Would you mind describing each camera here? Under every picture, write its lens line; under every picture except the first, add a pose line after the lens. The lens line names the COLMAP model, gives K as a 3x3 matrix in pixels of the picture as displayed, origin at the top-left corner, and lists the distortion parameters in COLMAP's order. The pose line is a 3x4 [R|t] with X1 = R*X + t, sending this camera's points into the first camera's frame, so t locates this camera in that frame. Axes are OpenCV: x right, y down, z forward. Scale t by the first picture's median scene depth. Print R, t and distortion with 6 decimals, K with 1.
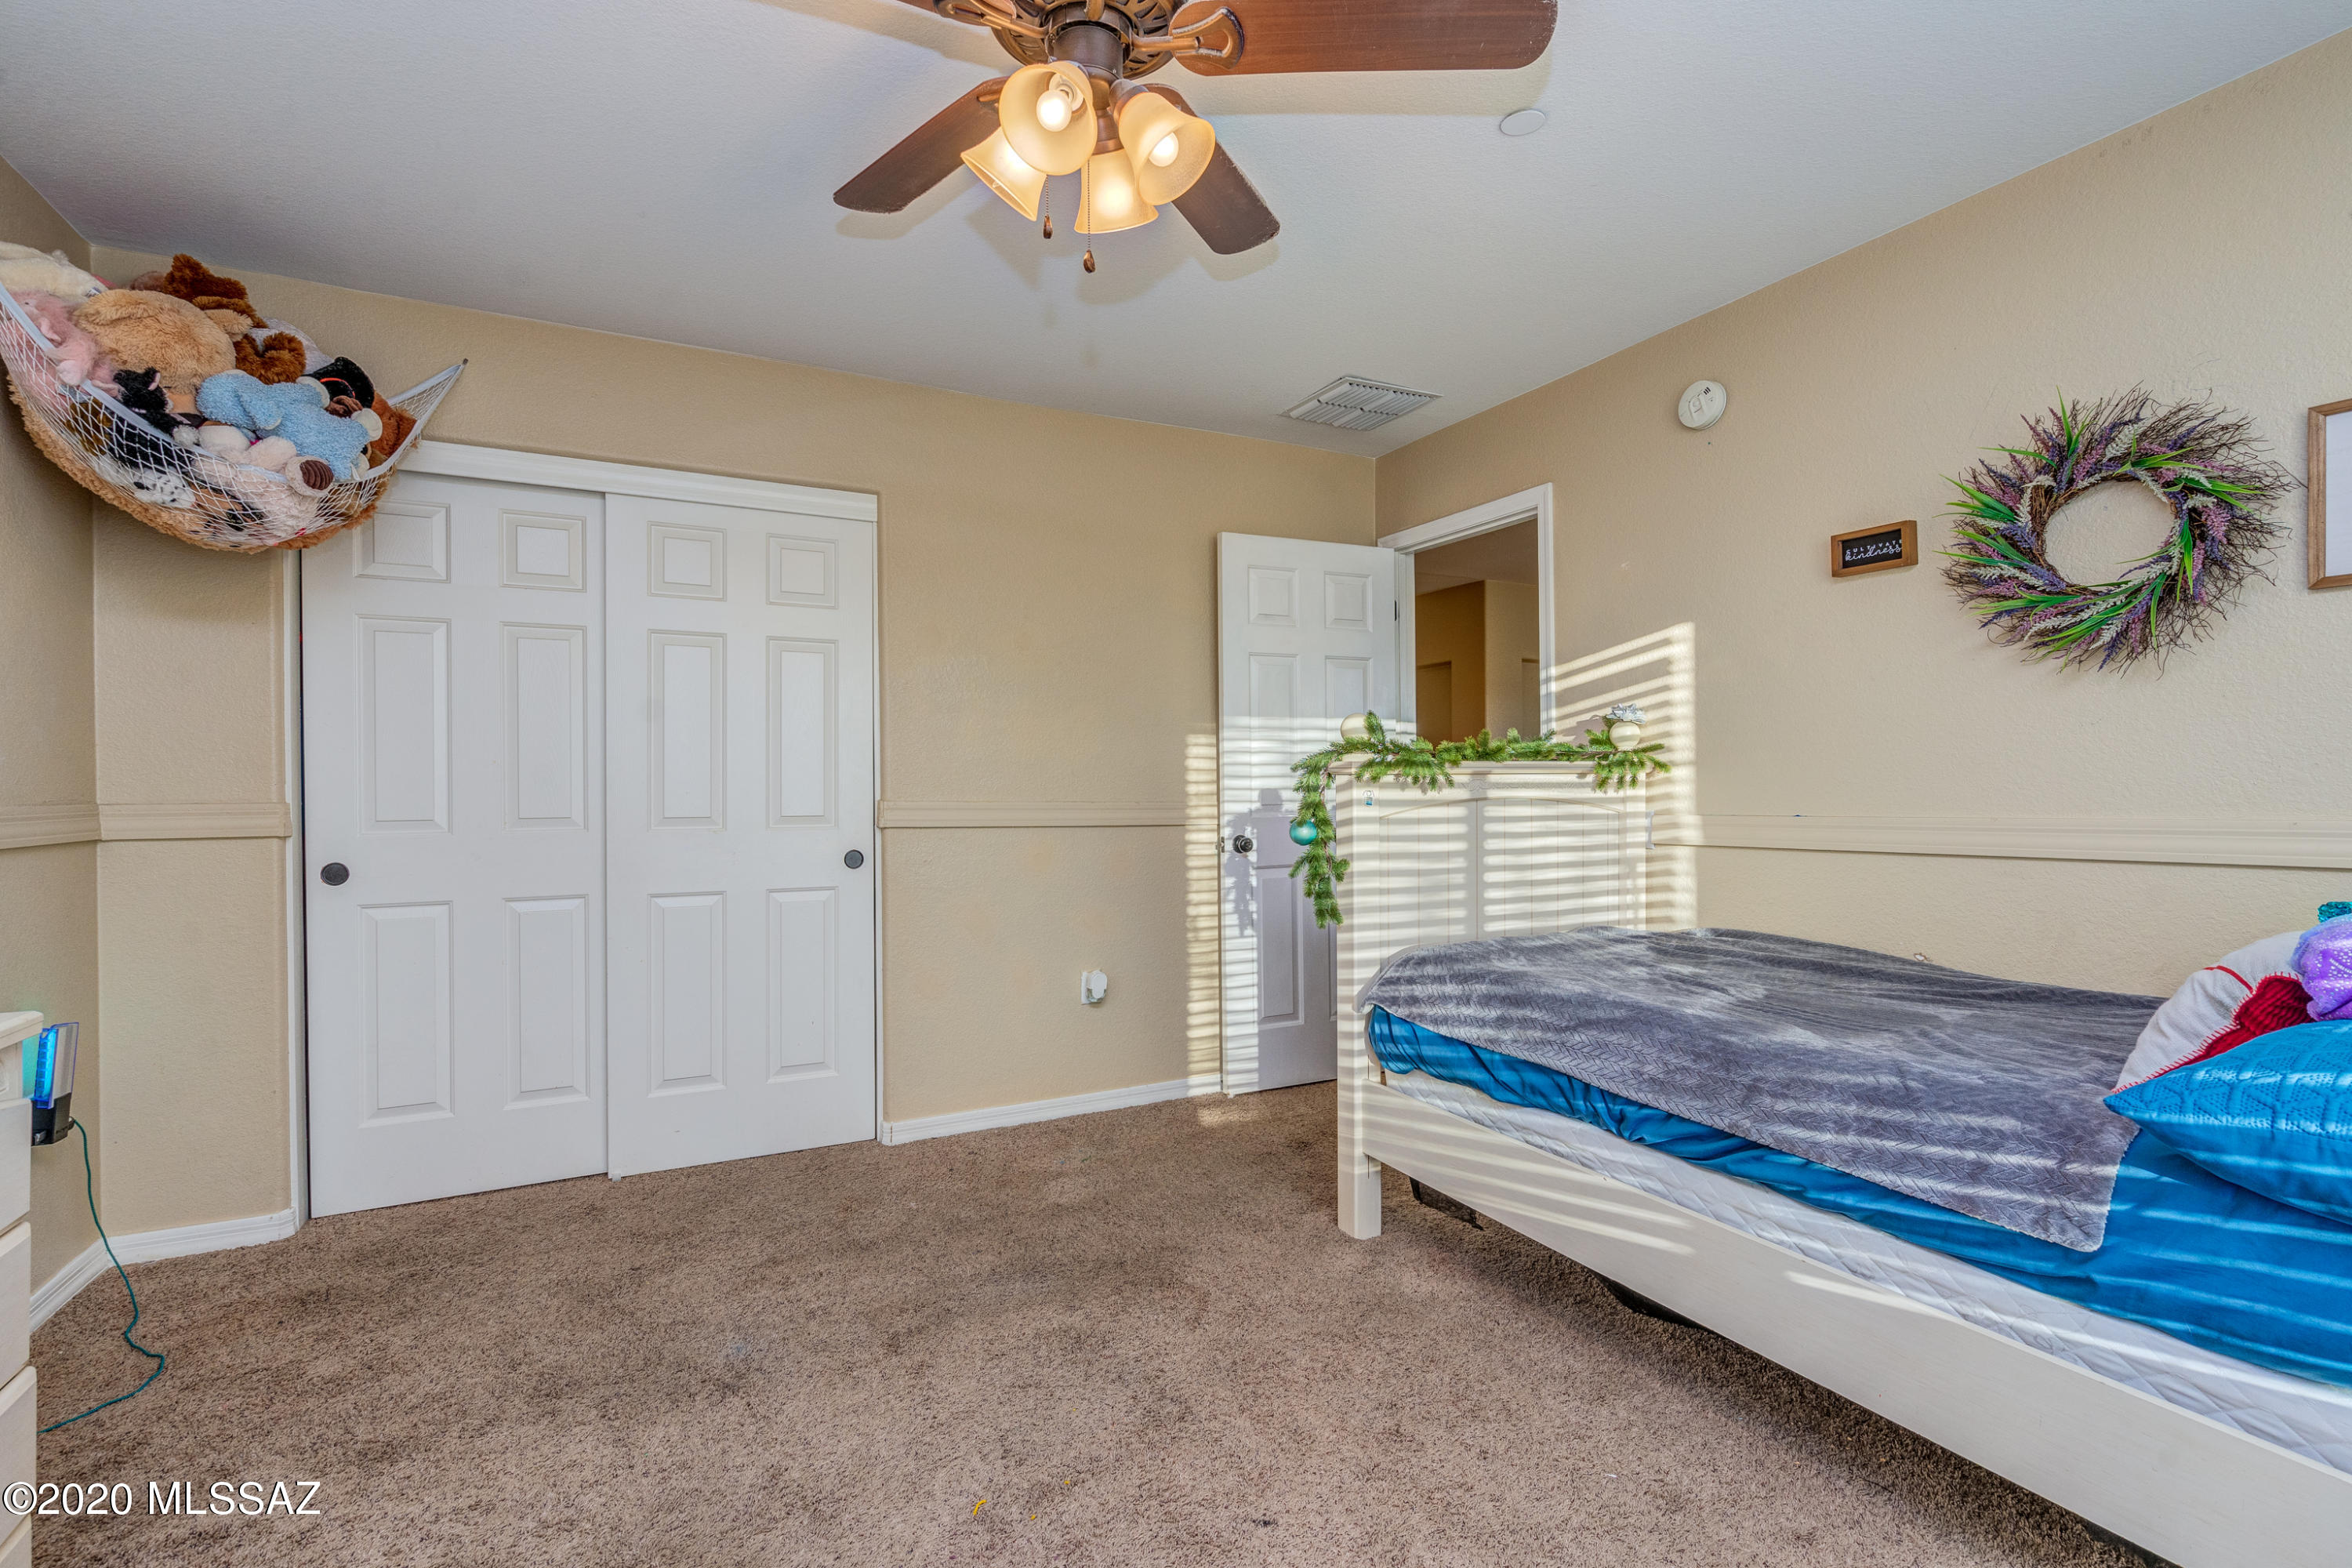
lens RADIAL K [[1069.6, 0, 1179.2], [0, 1069.6, 770.5], [0, 0, 1]] dist [-0.001626, -0.000030]
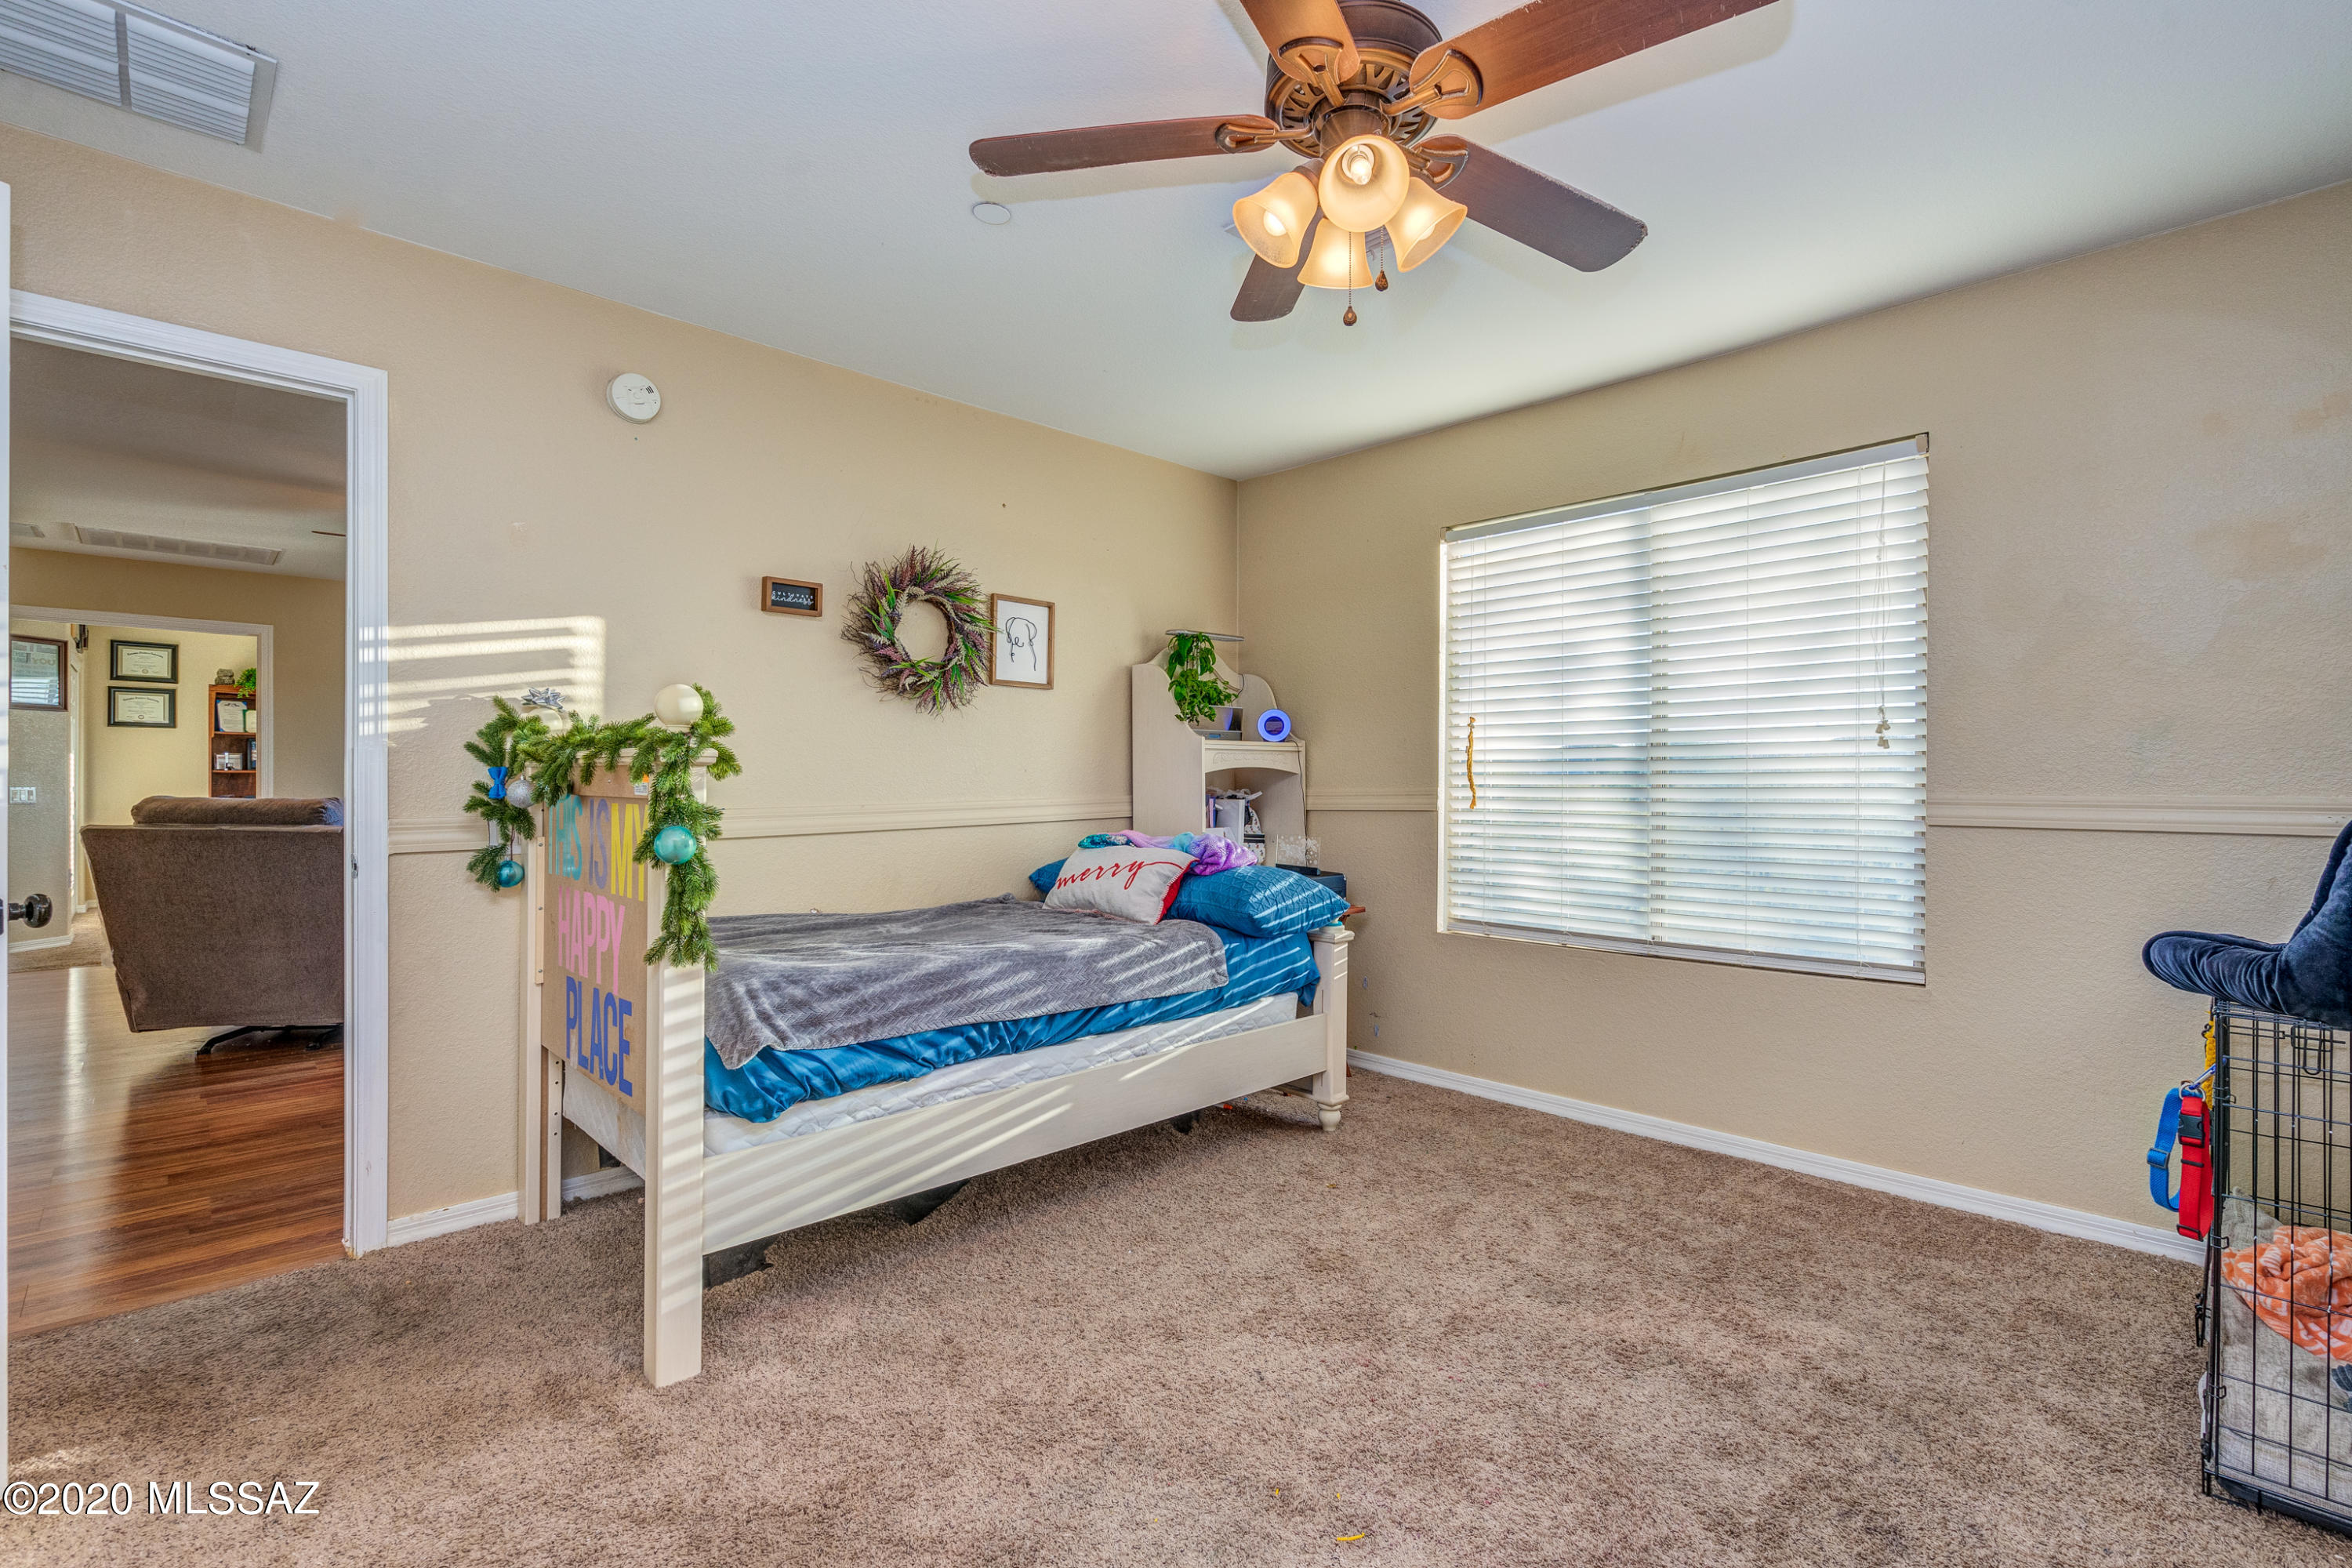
lens RADIAL K [[1069.6, 0, 1181.7], [0, 1069.6, 788.7], [0, 0, 1]] dist [-0.001626, -0.000030]
pose [[-0.287194, -0.004286, 0.957863, -0.726247], [-0.006820, 0.999974, 0.002429, 0.013171], [-0.957848, -0.005835, -0.287215, 0.969326]]
